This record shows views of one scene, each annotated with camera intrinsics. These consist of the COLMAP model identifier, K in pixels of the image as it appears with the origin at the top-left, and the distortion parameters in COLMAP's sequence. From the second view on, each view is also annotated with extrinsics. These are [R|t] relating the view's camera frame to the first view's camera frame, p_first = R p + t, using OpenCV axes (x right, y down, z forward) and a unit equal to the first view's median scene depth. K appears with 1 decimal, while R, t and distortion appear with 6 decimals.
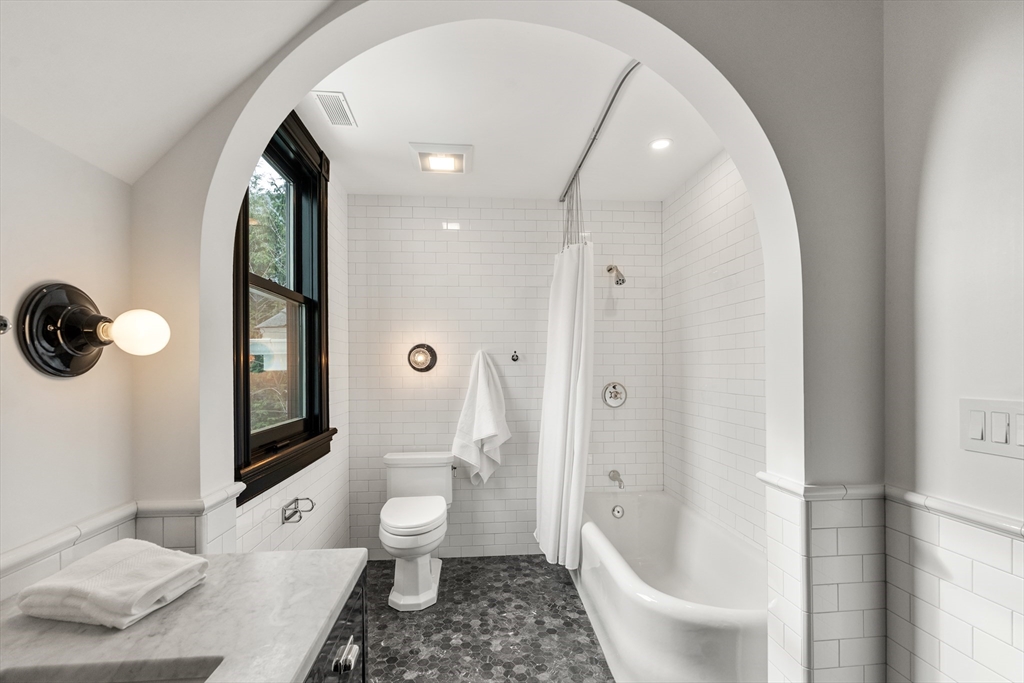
lens RADIAL K [[460.1, 0, 514.8], [0, 460.1, 364.2], [0, 0, 1]] dist [-0.001072, 0.000578]
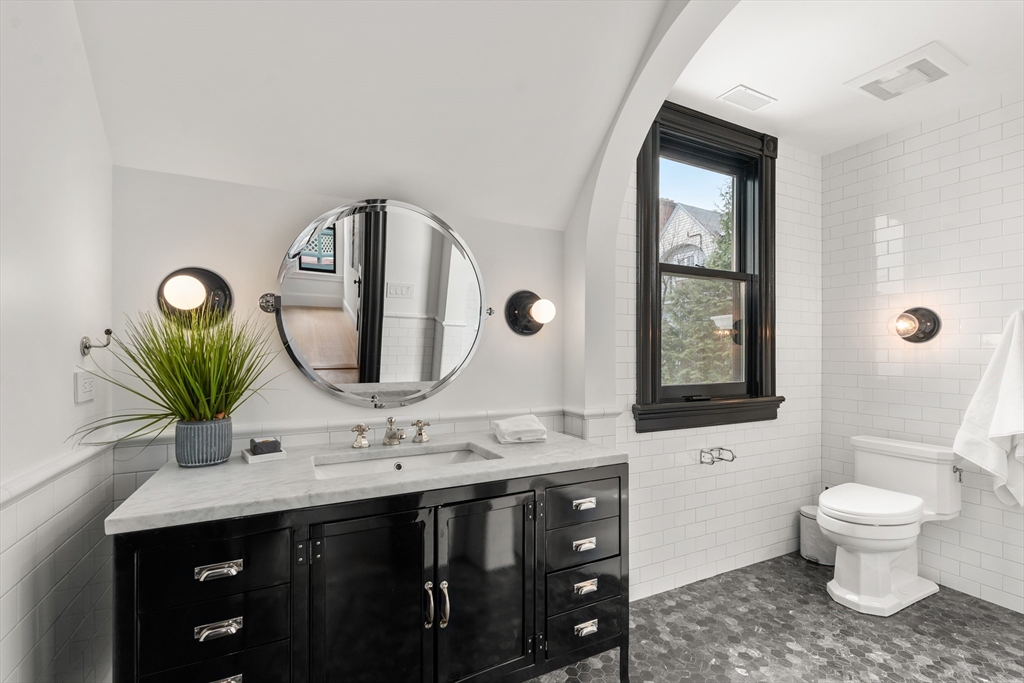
lens RADIAL K [[460.1, 0, 511.4], [0, 460.1, 347.6], [0, 0, 1]] dist [-0.001072, 0.000578]
pose [[0.372570, -0.003141, -0.927999, 0.355712], [0.000853, 0.999995, -0.003043, 0.034493], [0.928004, 0.000342, 0.372571, 0.061498]]
